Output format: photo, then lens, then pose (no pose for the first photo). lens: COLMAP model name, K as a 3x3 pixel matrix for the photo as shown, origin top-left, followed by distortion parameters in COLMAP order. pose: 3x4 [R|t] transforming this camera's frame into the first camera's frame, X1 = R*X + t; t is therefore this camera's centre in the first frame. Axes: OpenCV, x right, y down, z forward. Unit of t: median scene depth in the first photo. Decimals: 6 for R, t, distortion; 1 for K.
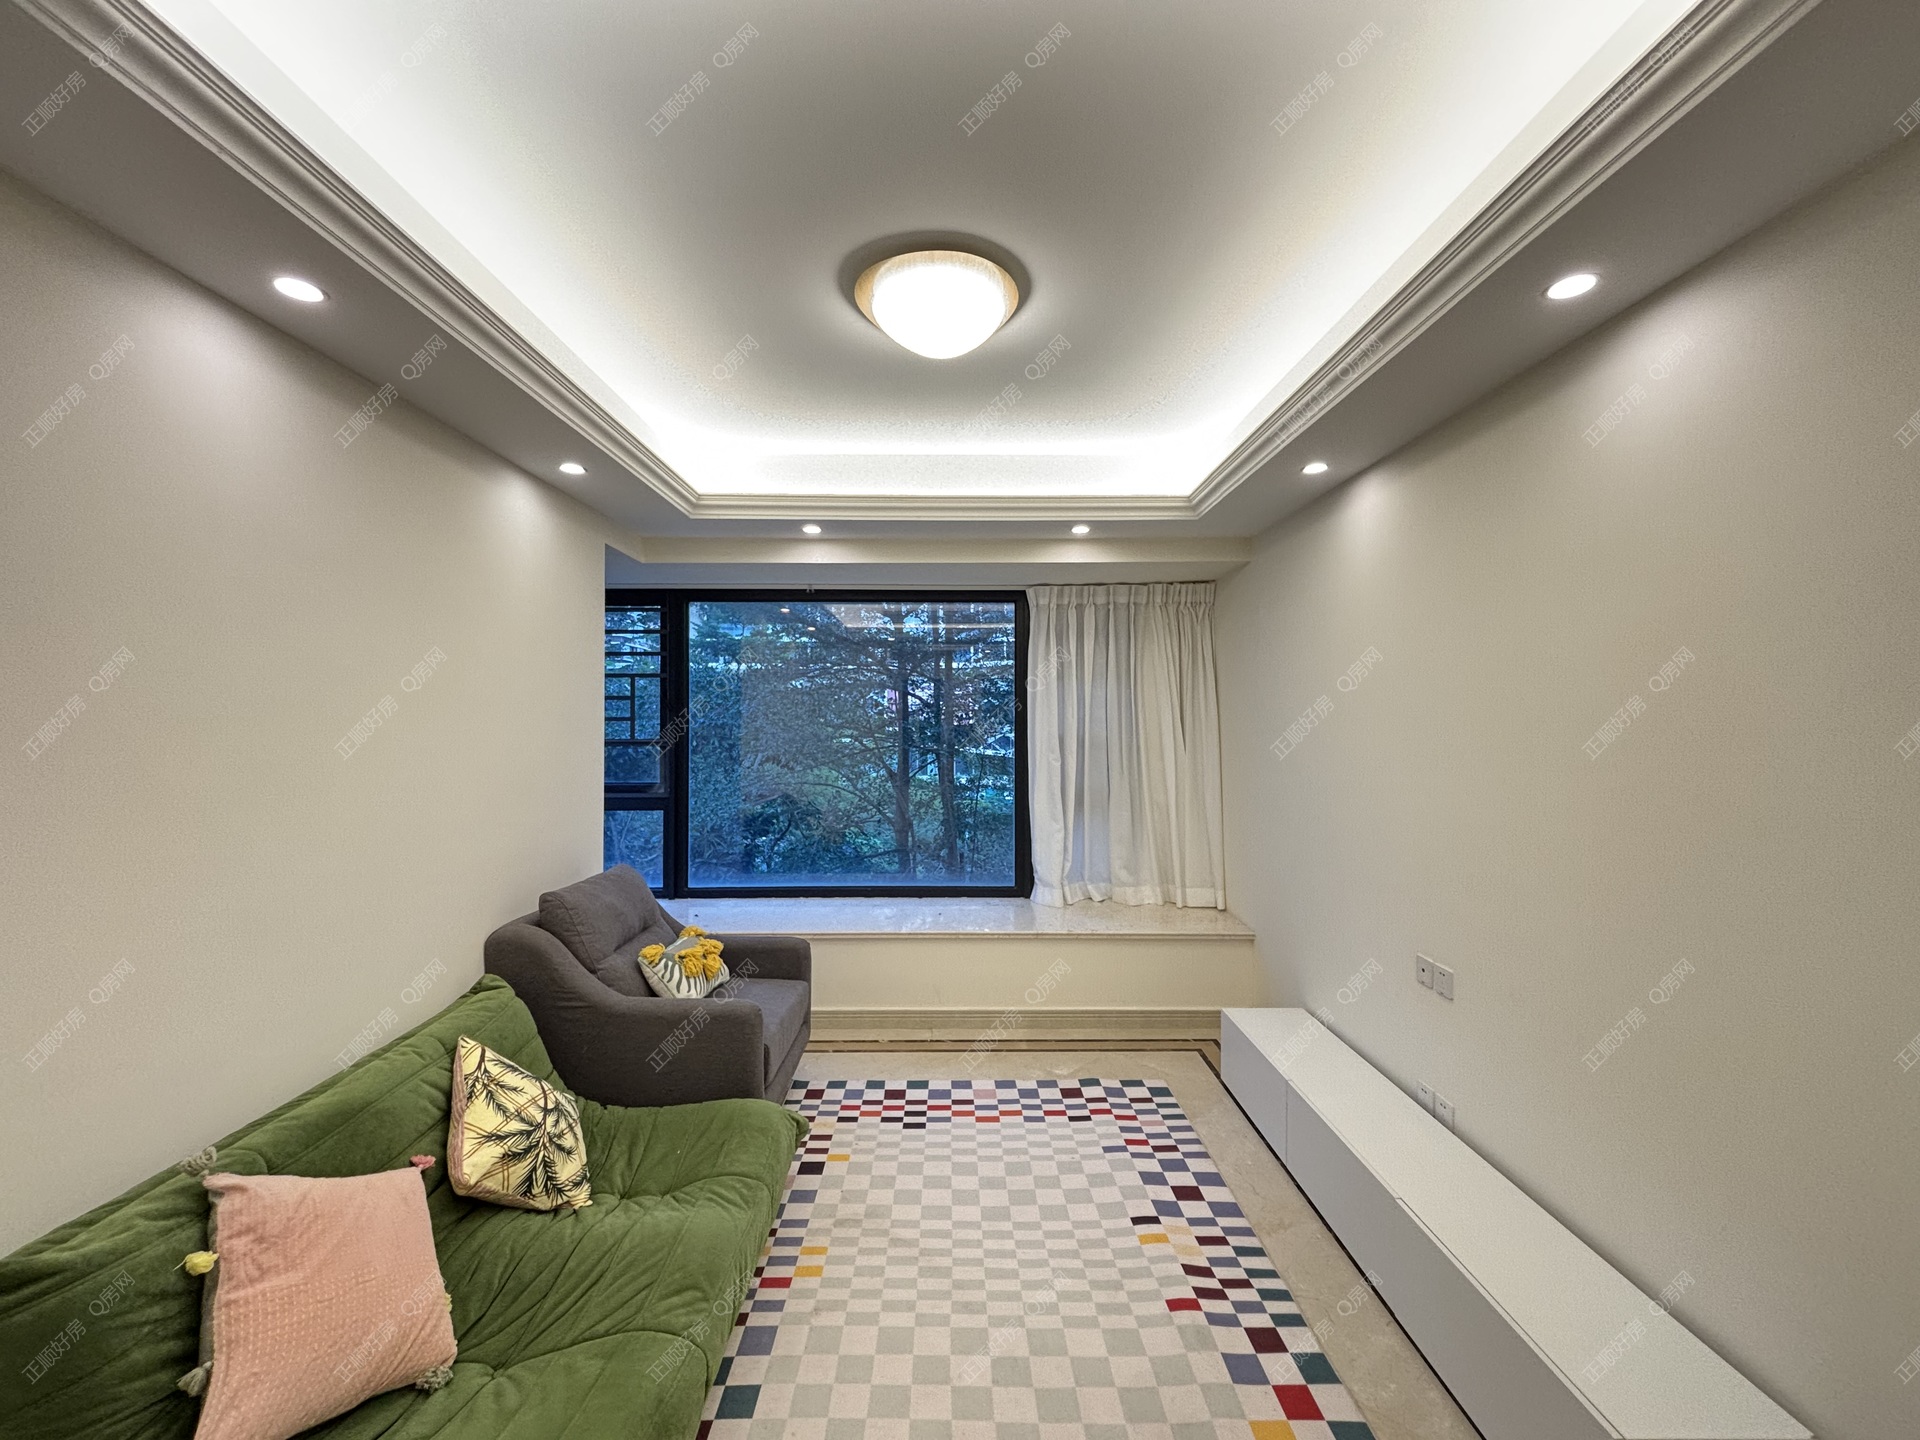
lens RADIAL K [[771.4, 0, 949.2], [0, 771.4, 719.6], [0, 0, 1]] dist [-0.001100, 0.000215]
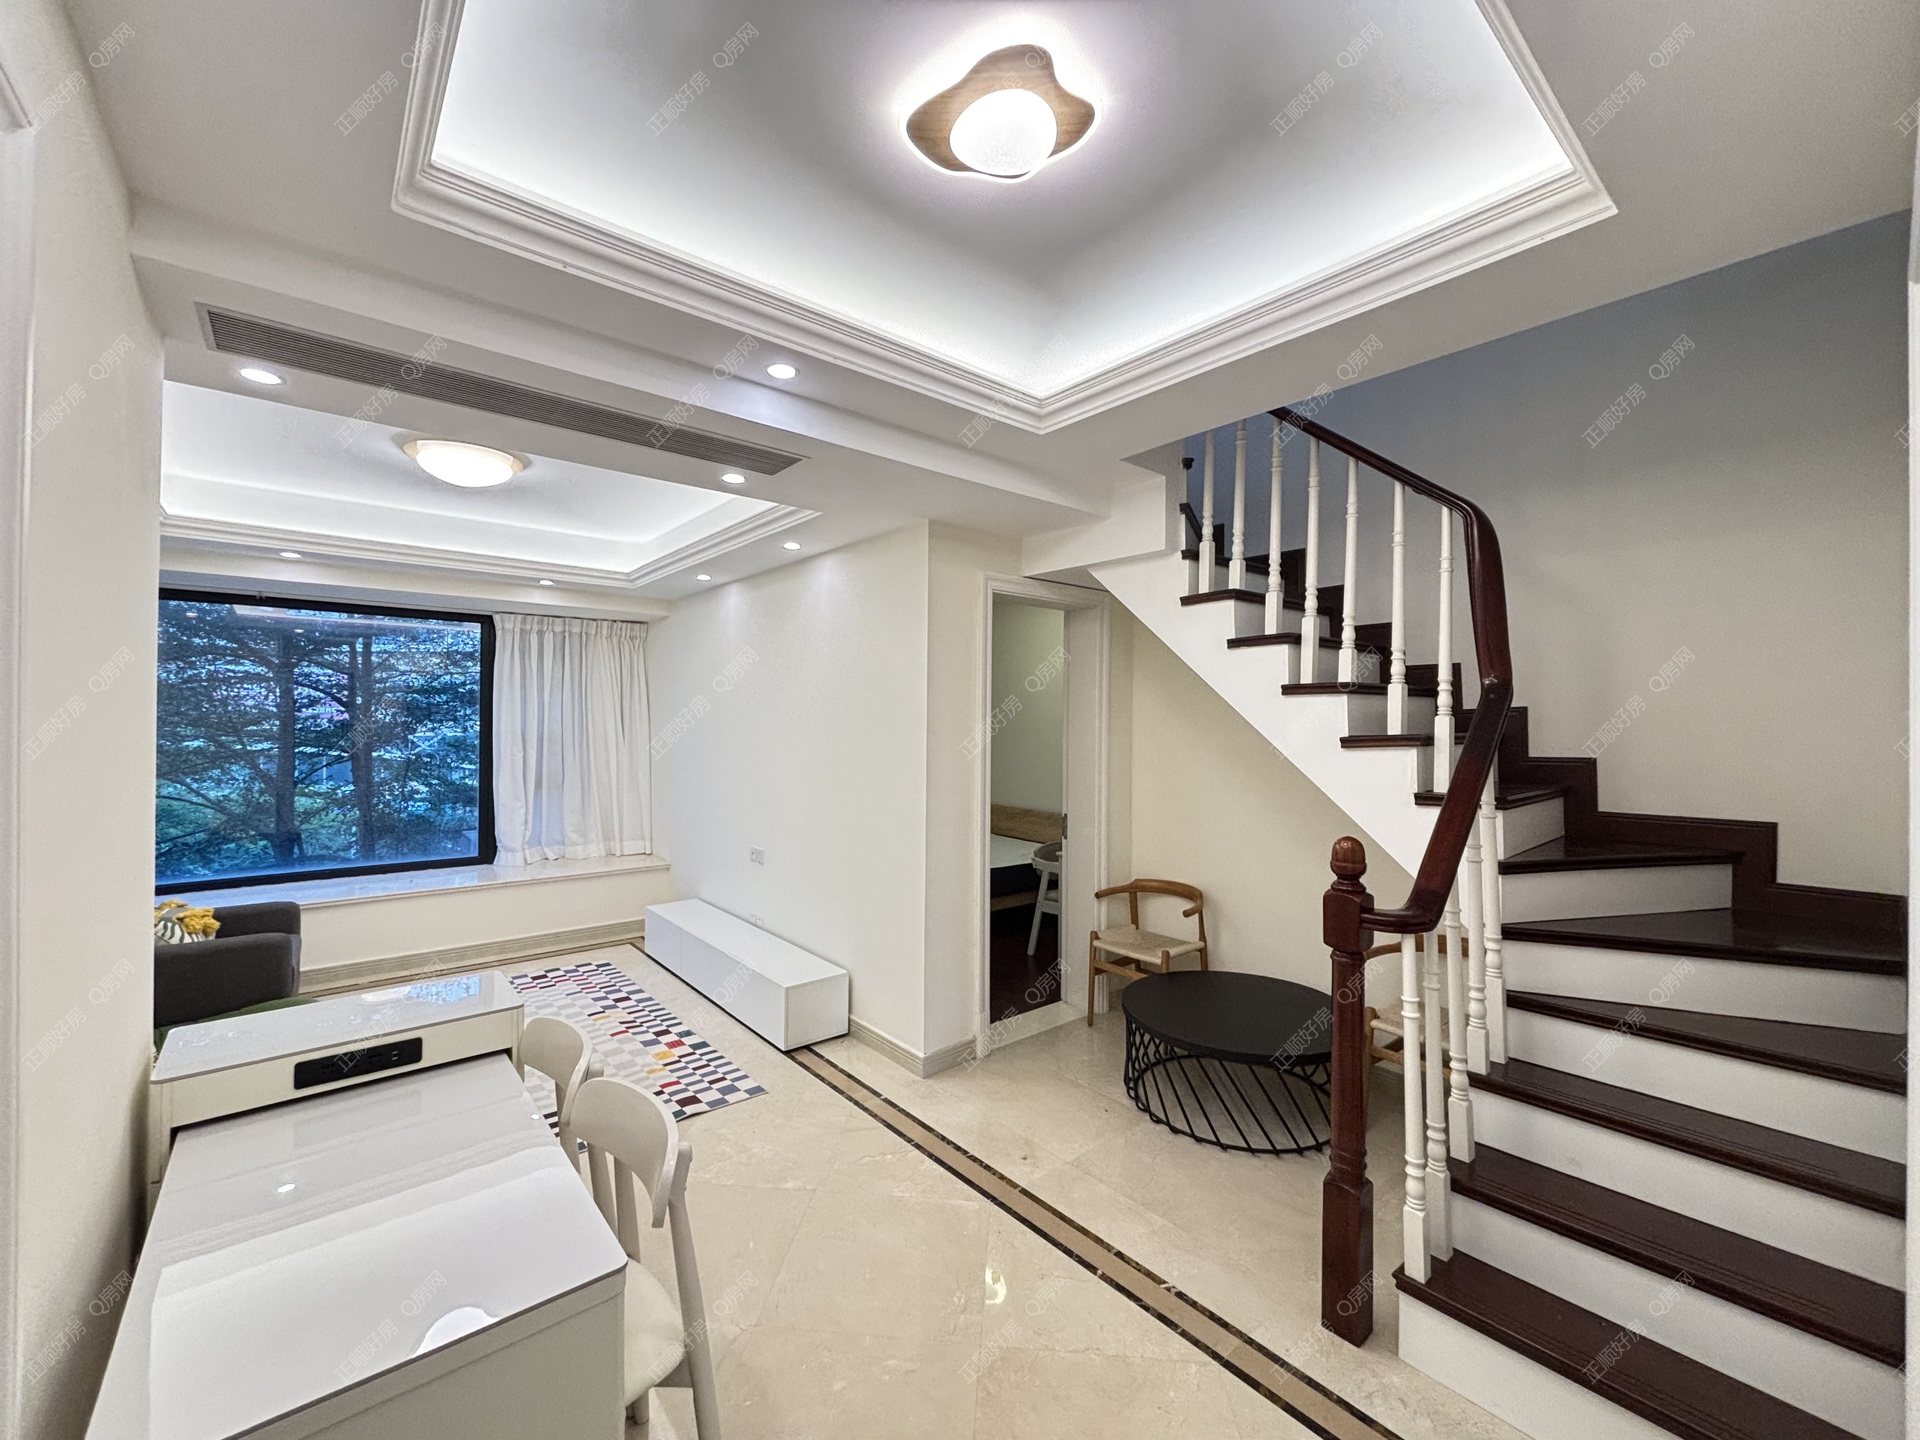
lens RADIAL K [[783.6, 0, 952.4], [0, 783.6, 720.9], [0, 0, 1]] dist [-0.000664, 0.000048]
pose [[0.767253, 0.010958, 0.641252, -0.216011], [-0.014861, 0.999889, 0.000694, -0.014024], [-0.641173, -0.010062, 0.767330, -0.690773]]
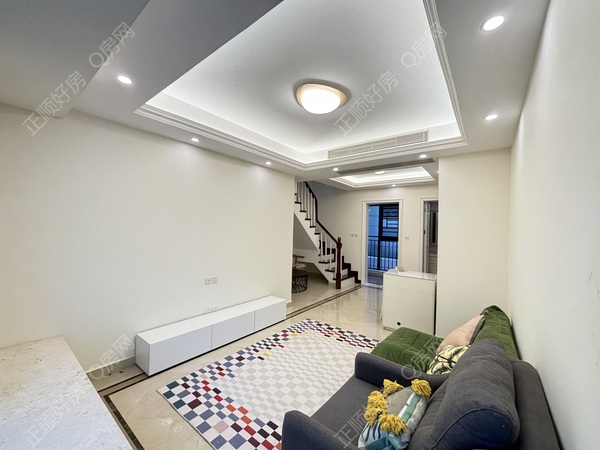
lens RADIAL K [[238.8, 0, 302.9], [0, 238.8, 225.1], [0, 0, 1]] dist [-0.001354, -0.000066]
pose [[-0.798591, -0.004509, 0.601857, -0.465760], [-0.024199, 0.999404, -0.024622, 0.041242], [-0.601387, -0.034227, -0.798224, 1.462959]]
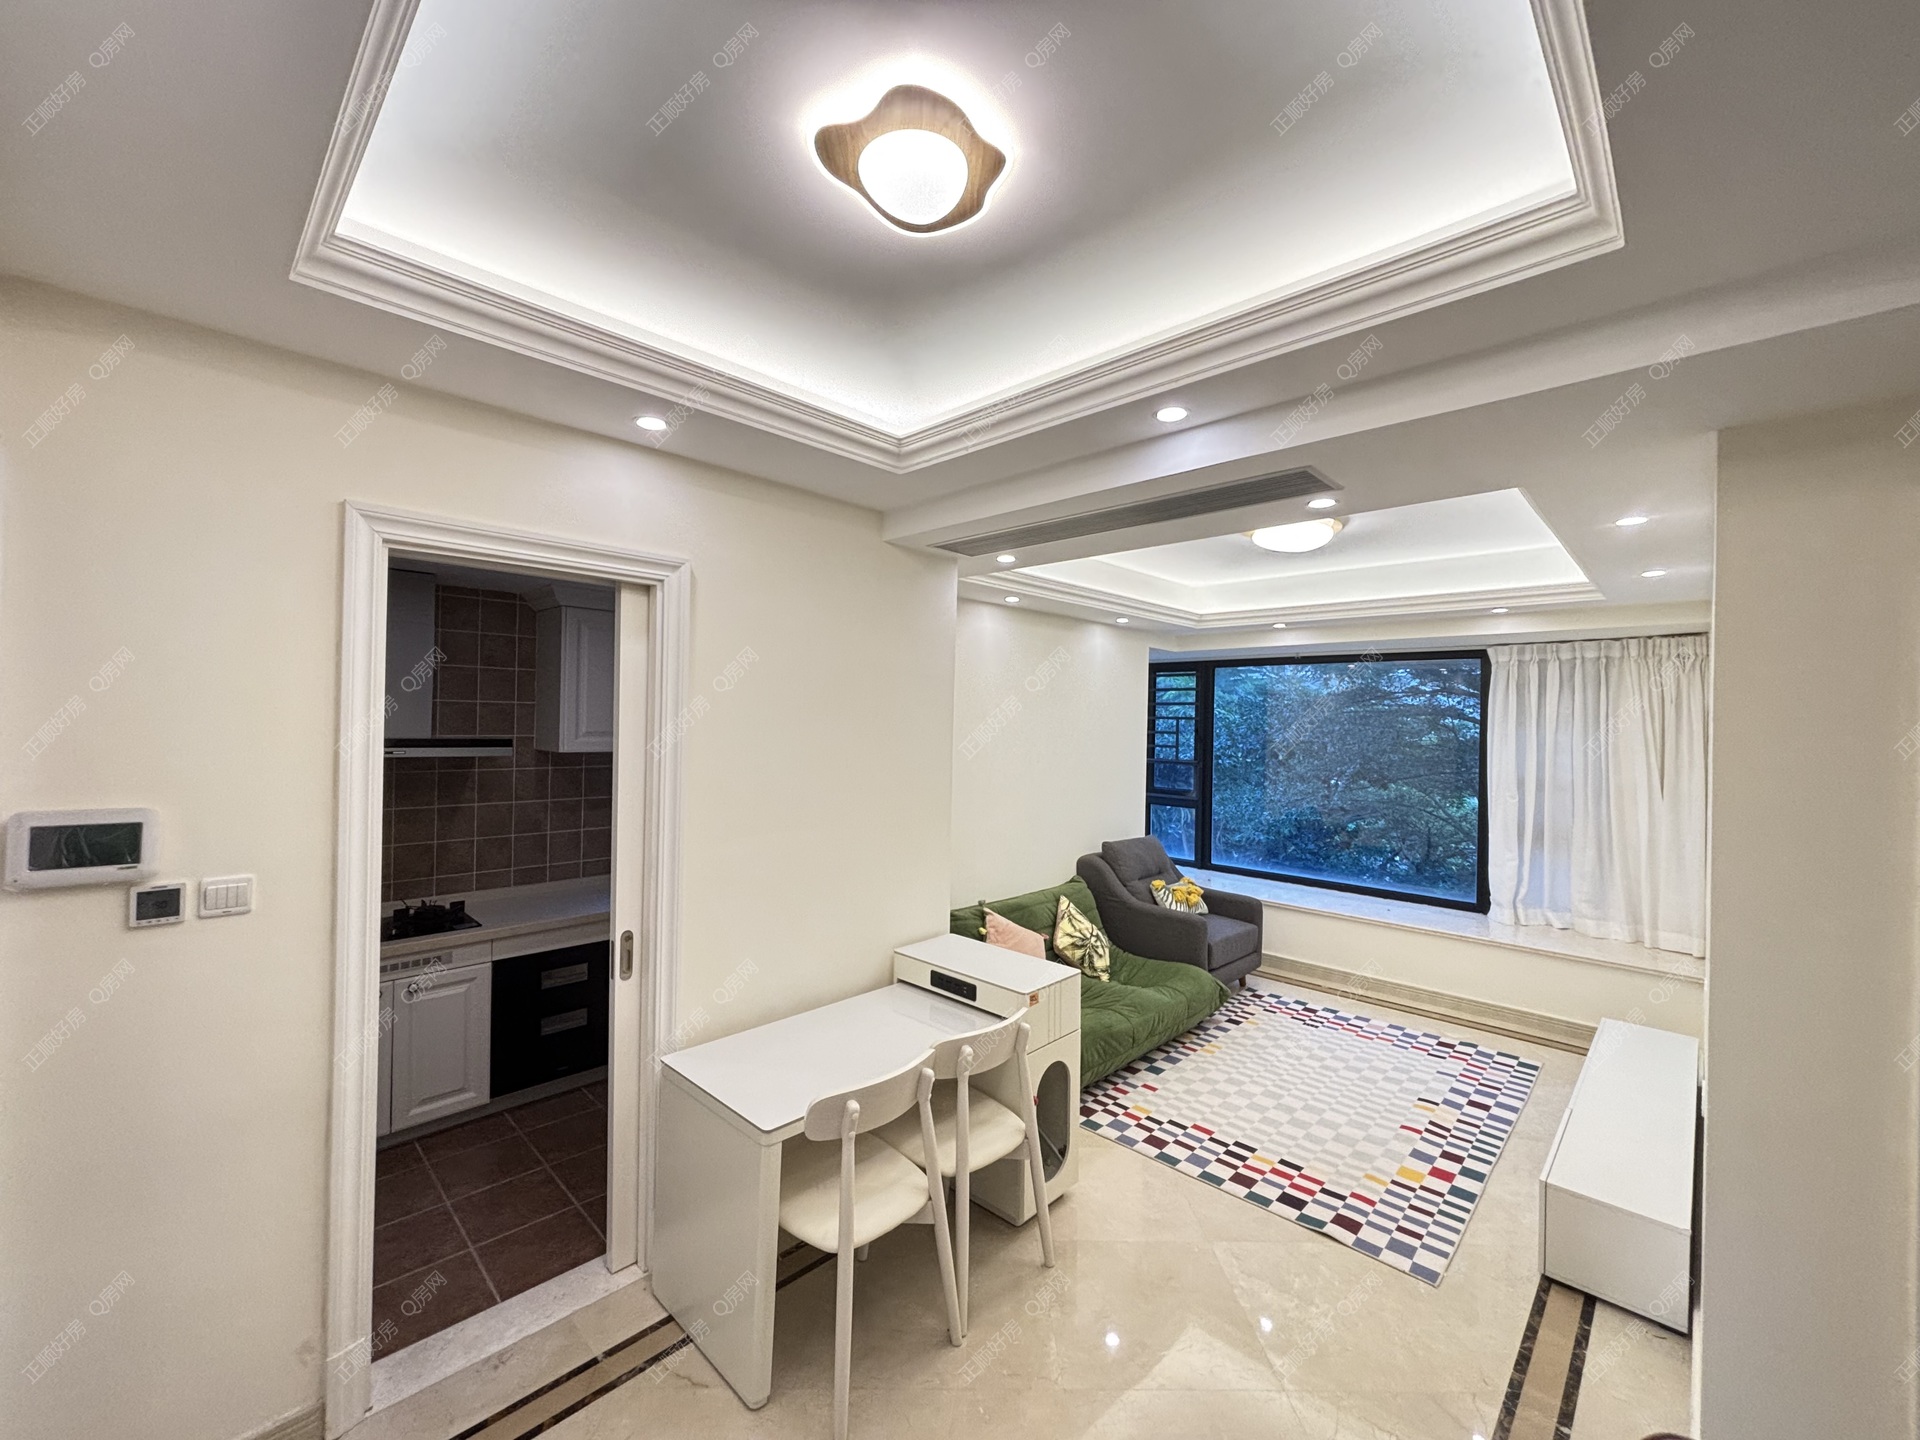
lens RADIAL K [[771.4, 0, 949.2], [0, 771.4, 719.6], [0, 0, 1]] dist [-0.001100, 0.000215]
pose [[0.712558, 0.014550, -0.701462, 0.521197], [-0.016705, 0.999853, 0.003771, -0.079997], [0.701414, 0.009031, 0.712697, -0.622587]]
